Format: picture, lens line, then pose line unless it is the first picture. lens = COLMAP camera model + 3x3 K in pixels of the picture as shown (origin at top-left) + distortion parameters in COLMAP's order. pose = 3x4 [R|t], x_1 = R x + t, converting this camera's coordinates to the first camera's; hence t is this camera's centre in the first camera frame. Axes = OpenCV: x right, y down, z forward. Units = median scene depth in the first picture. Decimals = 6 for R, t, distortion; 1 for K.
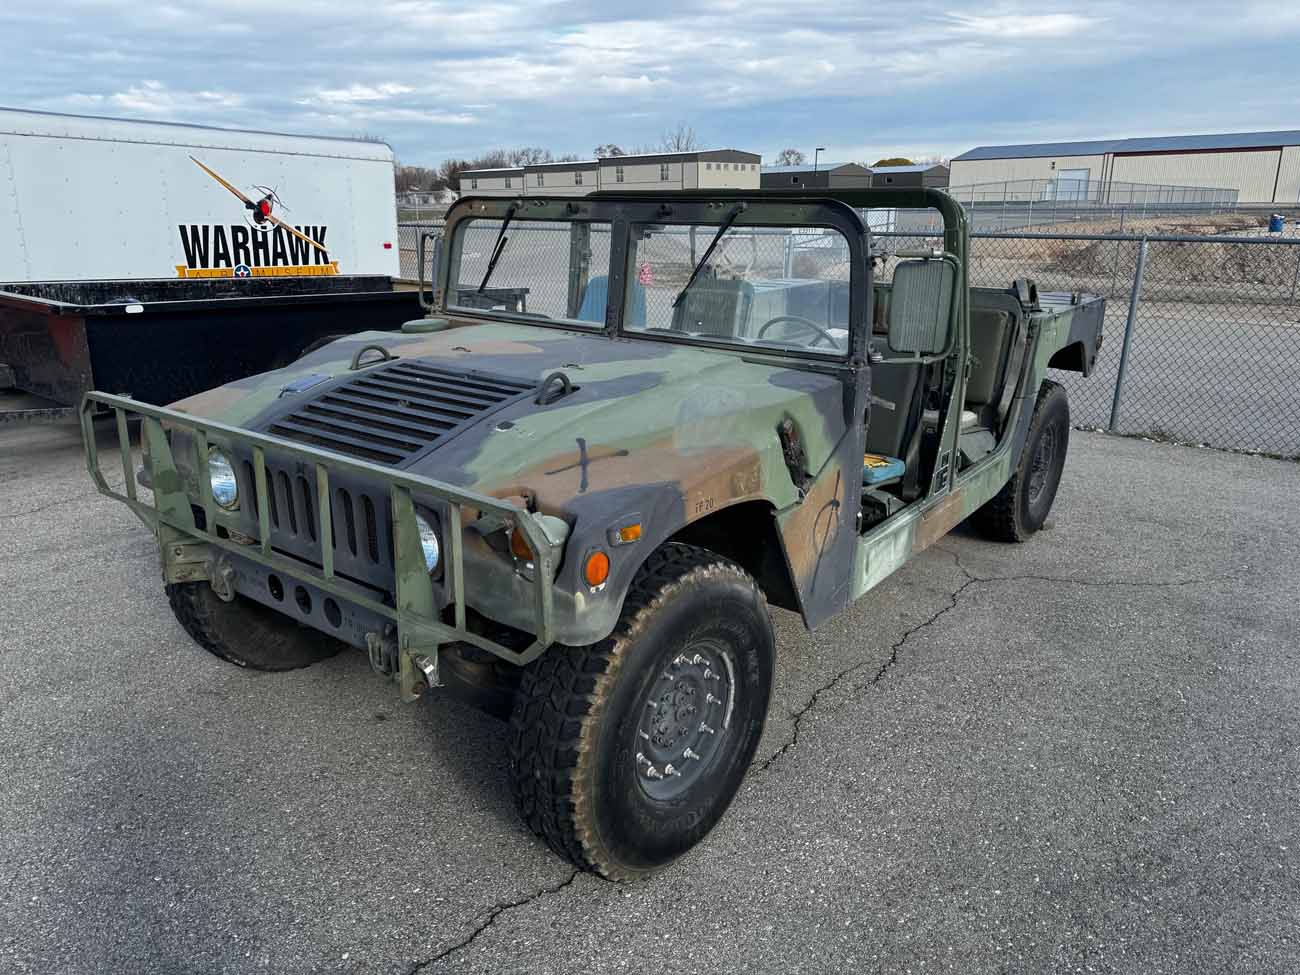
lens RADIAL K [[908.9, 0, 643.6], [0, 908.9, 492.9], [0, 0, 1]] dist [0.023486, -0.029151]
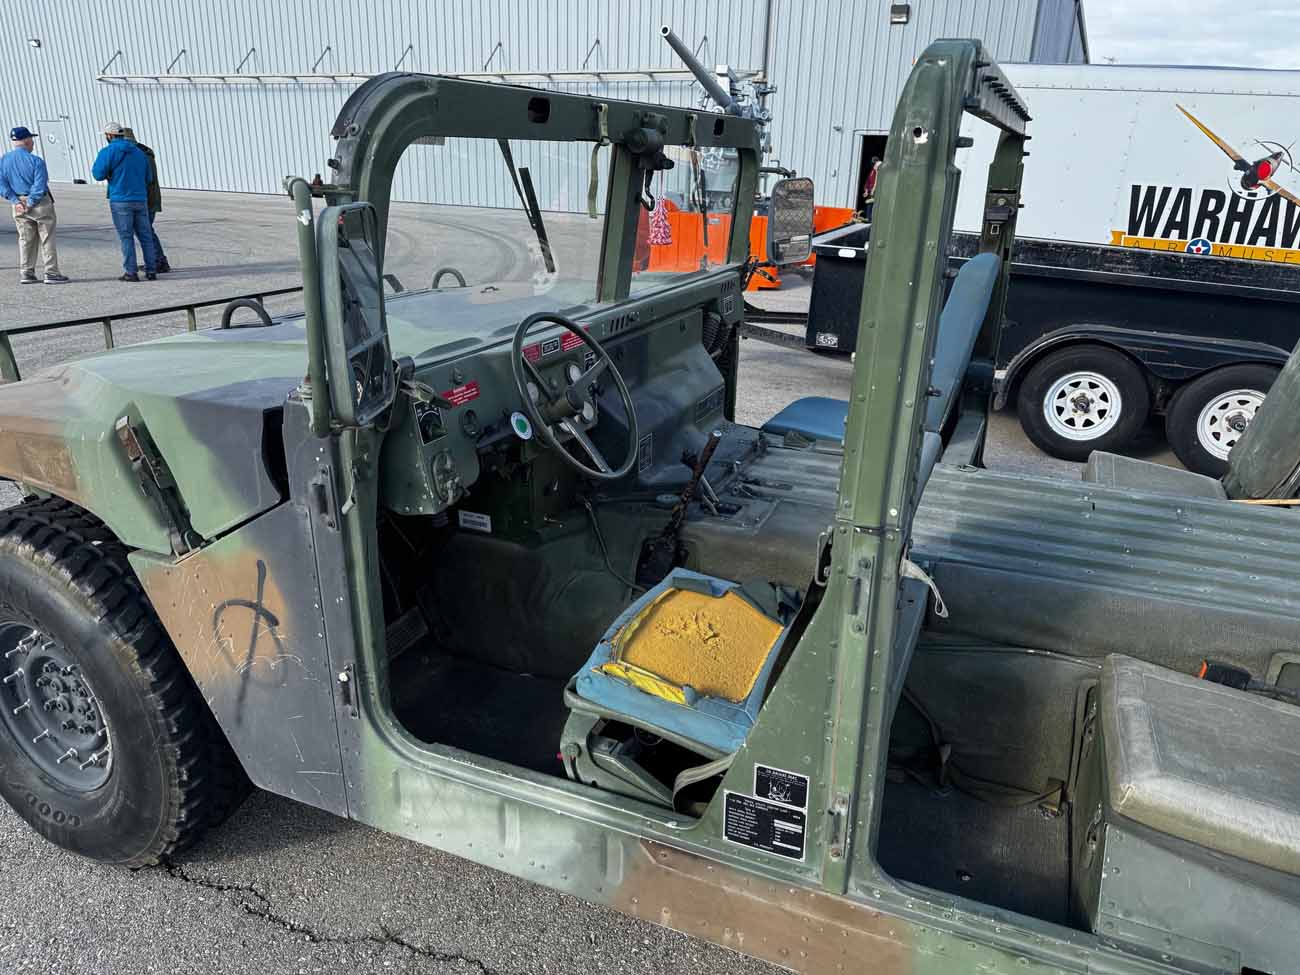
lens RADIAL K [[908.9, 0, 642.6], [0, 908.9, 493.3], [0, 0, 1]] dist [0.023486, -0.029151]
pose [[0.266025, 0.343417, -0.900719, 0.239673], [-0.322472, 0.912260, 0.252575, -0.087659], [0.908429, 0.223265, 0.353426, 0.310528]]
